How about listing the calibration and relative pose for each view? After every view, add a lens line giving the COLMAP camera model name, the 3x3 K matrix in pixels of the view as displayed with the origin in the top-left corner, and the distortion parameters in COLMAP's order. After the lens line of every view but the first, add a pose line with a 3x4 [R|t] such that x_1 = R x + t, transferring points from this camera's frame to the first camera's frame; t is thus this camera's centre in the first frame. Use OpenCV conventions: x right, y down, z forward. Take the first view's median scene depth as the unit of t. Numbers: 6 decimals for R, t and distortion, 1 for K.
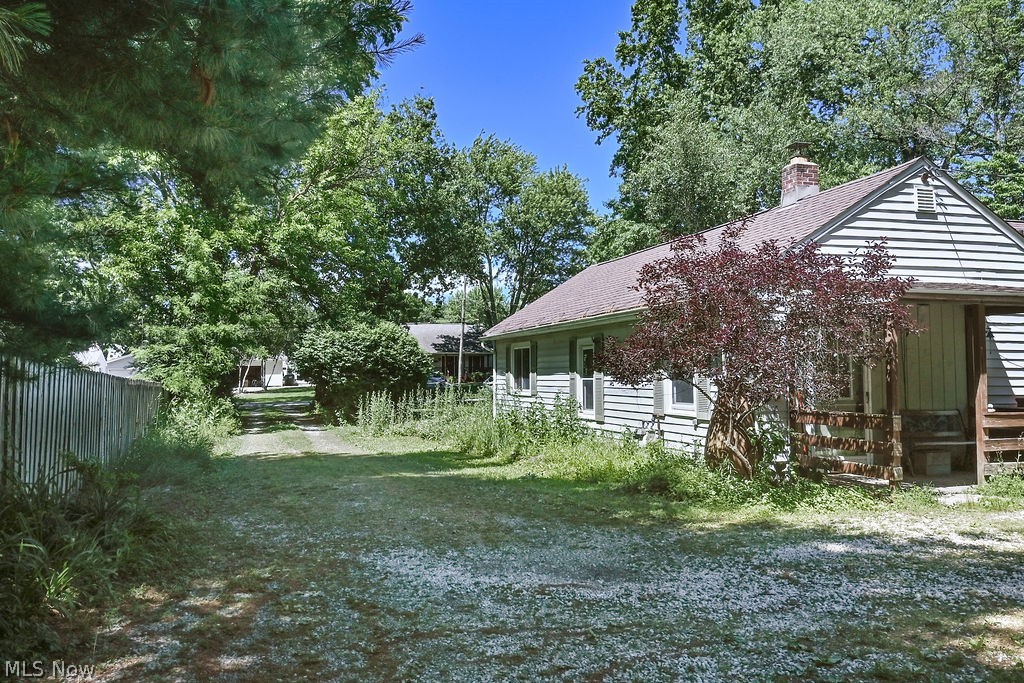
lens RADIAL K [[820.8, 0, 519.1], [0, 820.8, 341.8], [0, 0, 1]] dist [-0.000490, -0.009428]
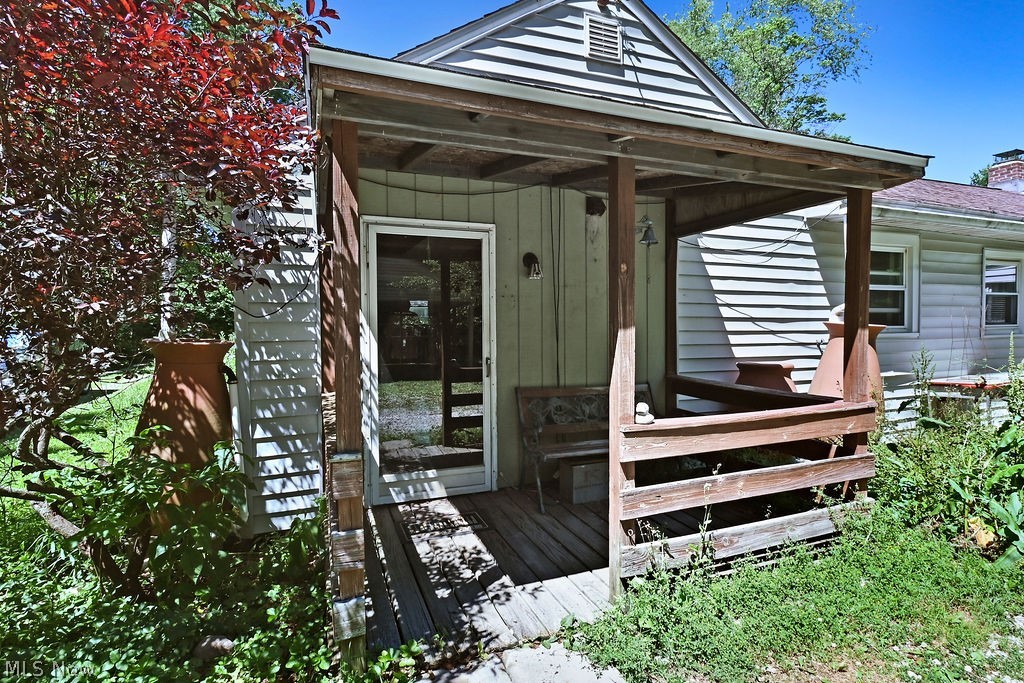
lens RADIAL K [[510.5, 0, 515.3], [0, 510.5, 336.7], [0, 0, 1]] dist [0.018113, 0.000012]
pose [[0.997211, -0.001752, 0.074615, 0.400401], [-0.003556, 0.997474, 0.070944, 0.018978], [-0.074551, -0.071011, 0.994686, 0.609301]]
